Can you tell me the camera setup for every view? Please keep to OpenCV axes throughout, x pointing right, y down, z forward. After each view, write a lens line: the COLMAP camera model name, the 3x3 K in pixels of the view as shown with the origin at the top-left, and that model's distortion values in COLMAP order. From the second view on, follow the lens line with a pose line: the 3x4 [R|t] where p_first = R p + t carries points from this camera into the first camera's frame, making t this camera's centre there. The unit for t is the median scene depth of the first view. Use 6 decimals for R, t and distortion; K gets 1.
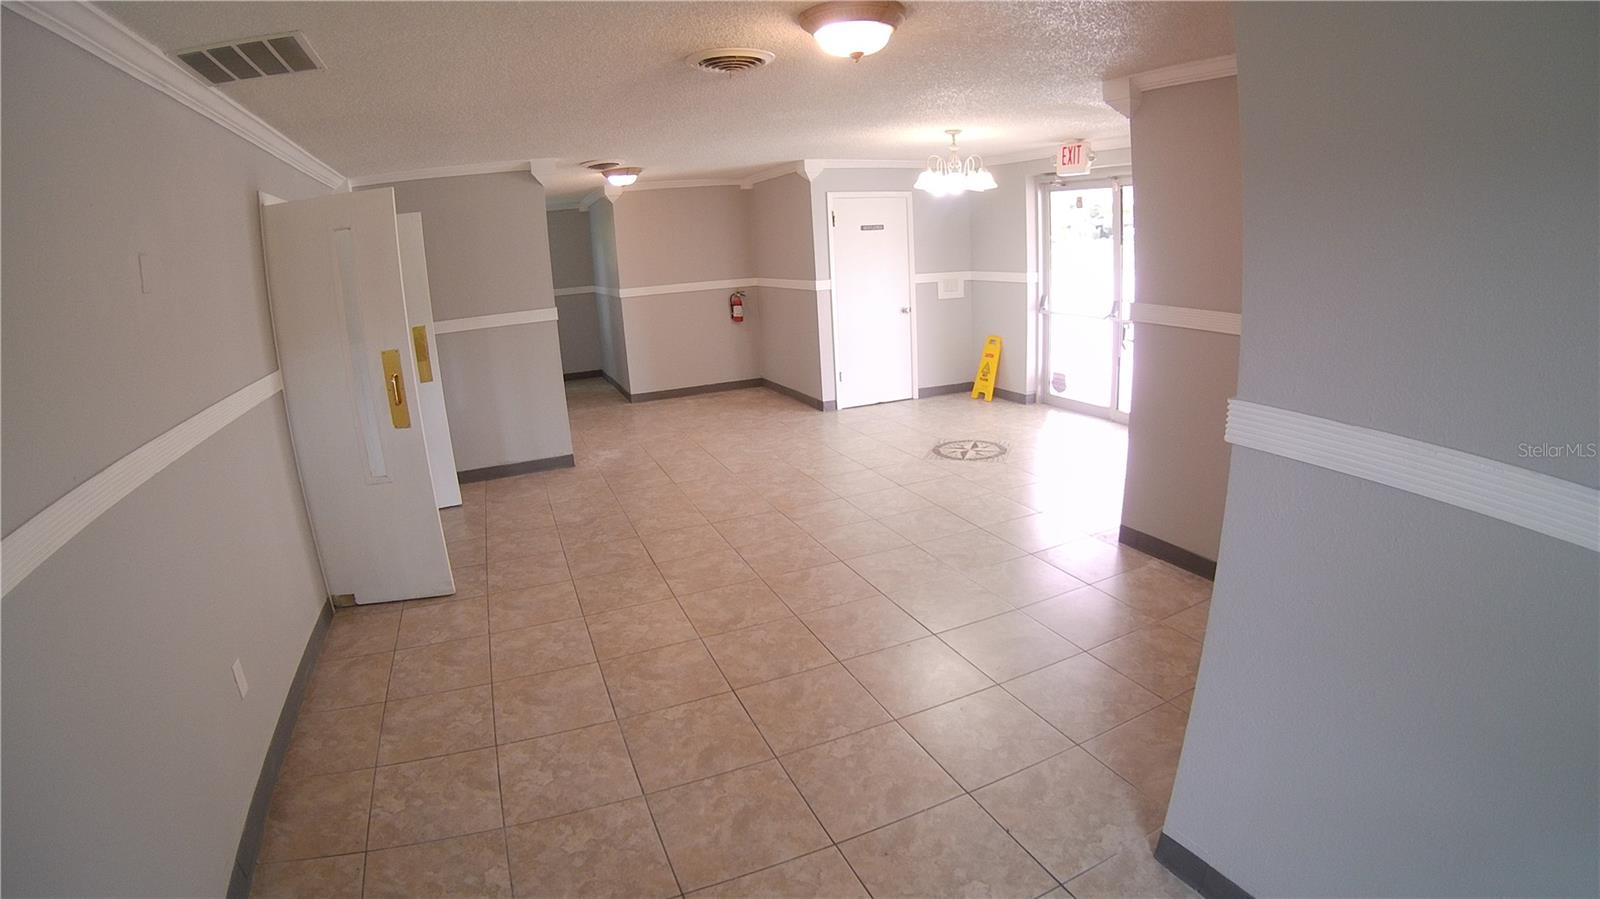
lens RADIAL K [[739.3, 0, 798.5], [0, 739.3, 435.8], [0, 0, 1]] dist [-0.232662, 0.047276]
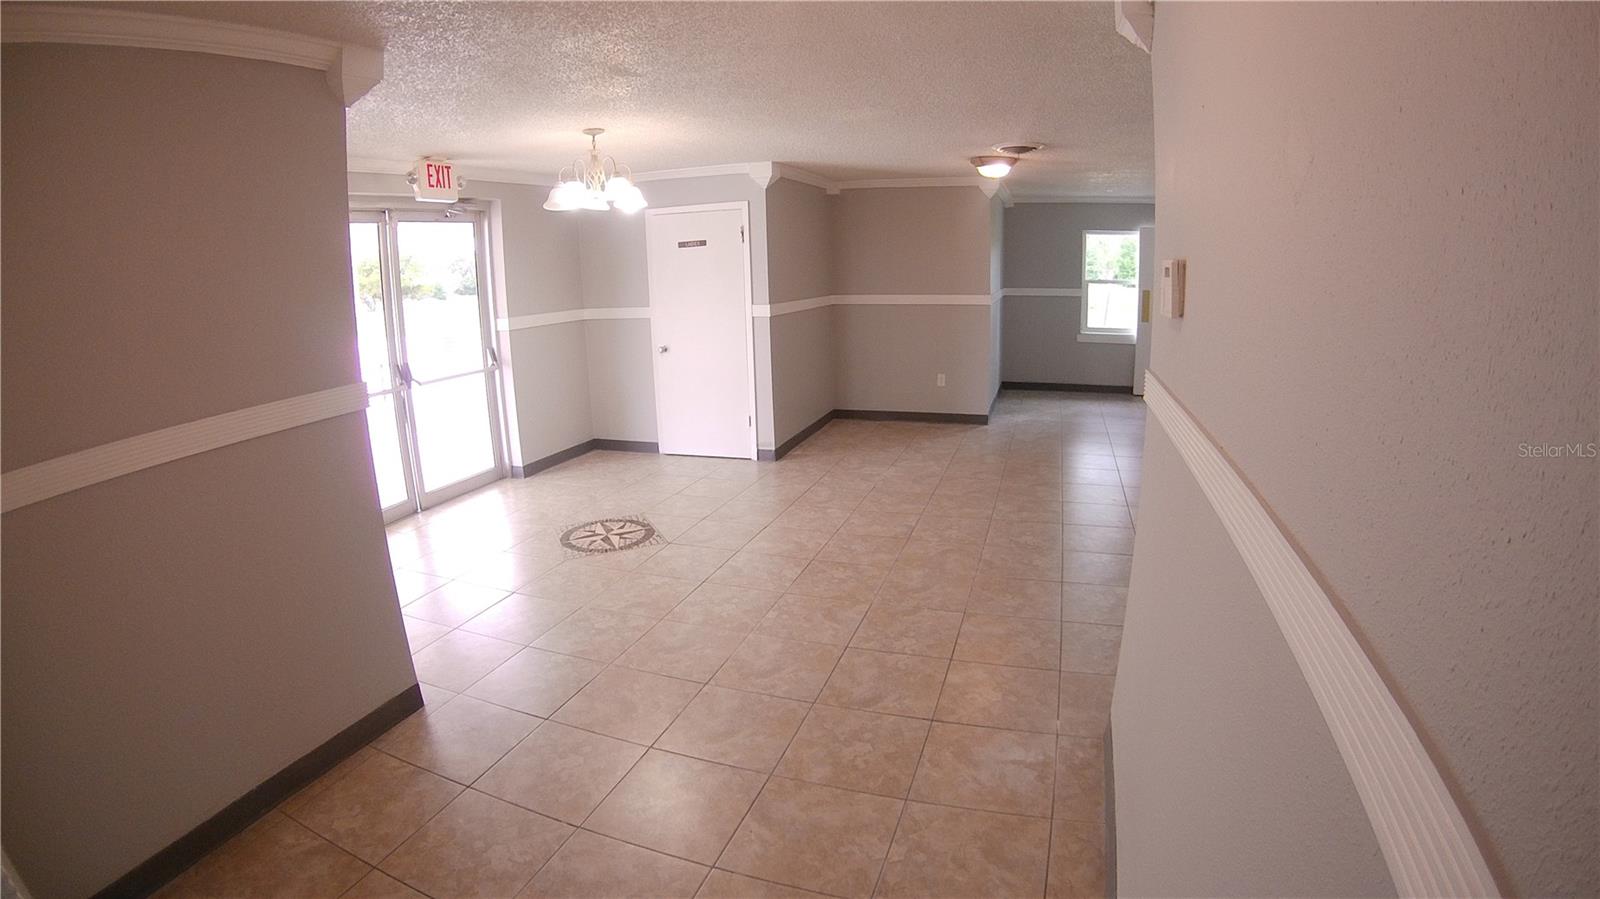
lens RADIAL K [[739.3, 0, 798.5], [0, 739.3, 435.8], [0, 0, 1]] dist [-0.232662, 0.047276]
pose [[-0.733702, -0.079504, 0.674804, -0.495645], [0.234126, 0.902731, 0.360919, -0.352426], [-0.637861, 0.422796, -0.643721, 1.494475]]
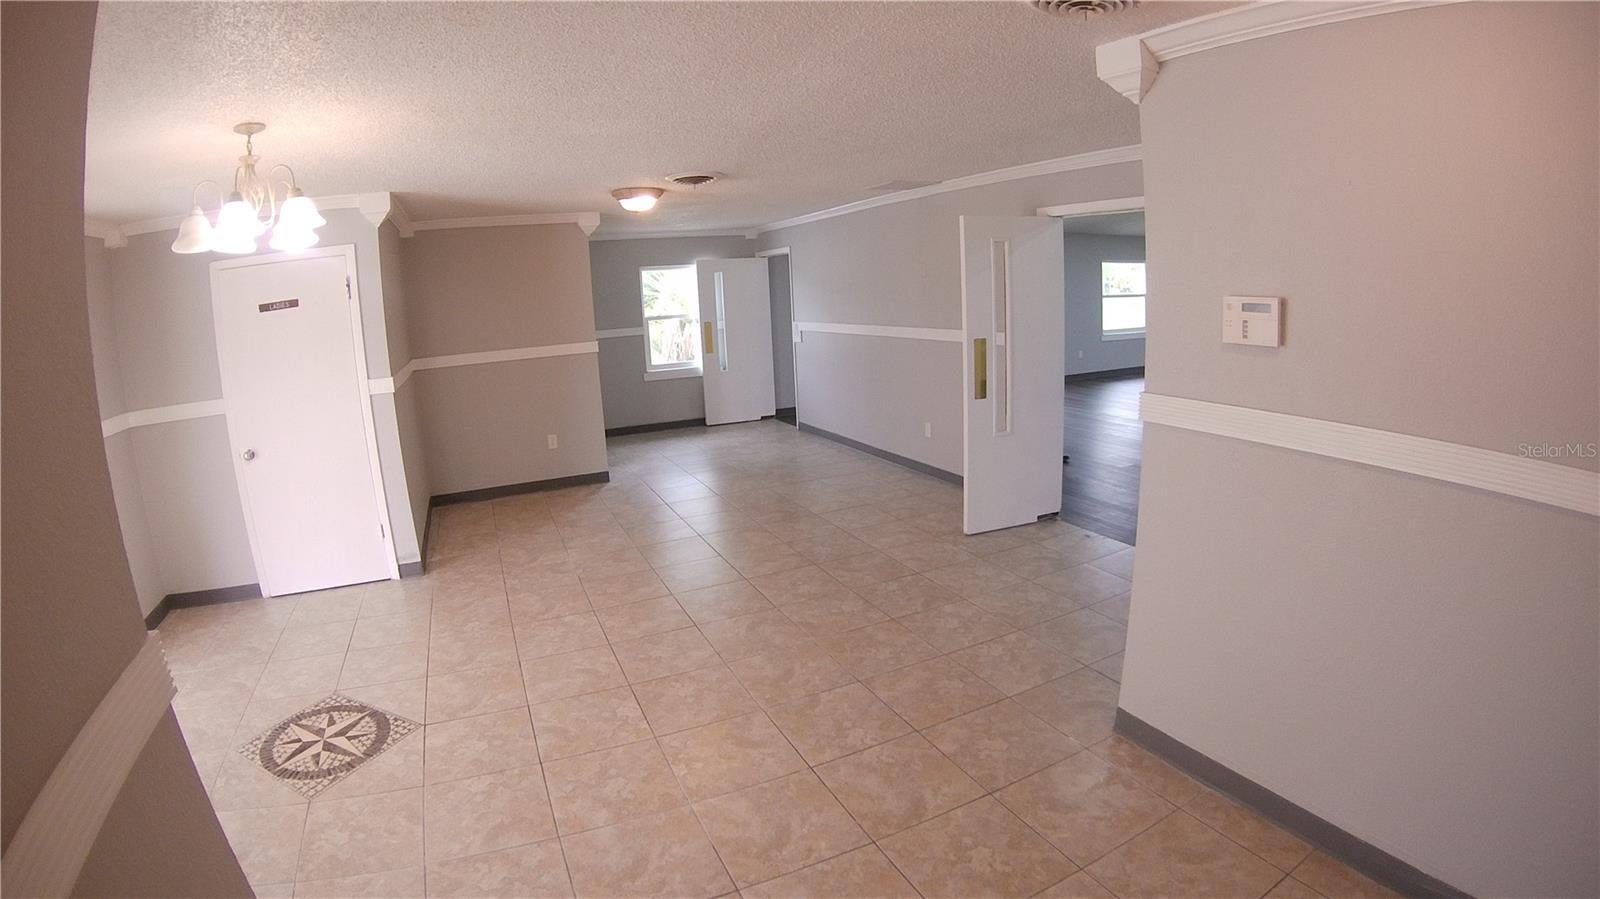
lens RADIAL K [[739.3, 0, 798.5], [0, 739.3, 435.8], [0, 0, 1]] dist [-0.232662, 0.047276]
pose [[-0.994723, 0.102131, -0.009724, -0.139632], [0.087707, 0.895739, 0.435844, -0.385231], [0.053223, 0.432691, -0.899970, 1.492575]]
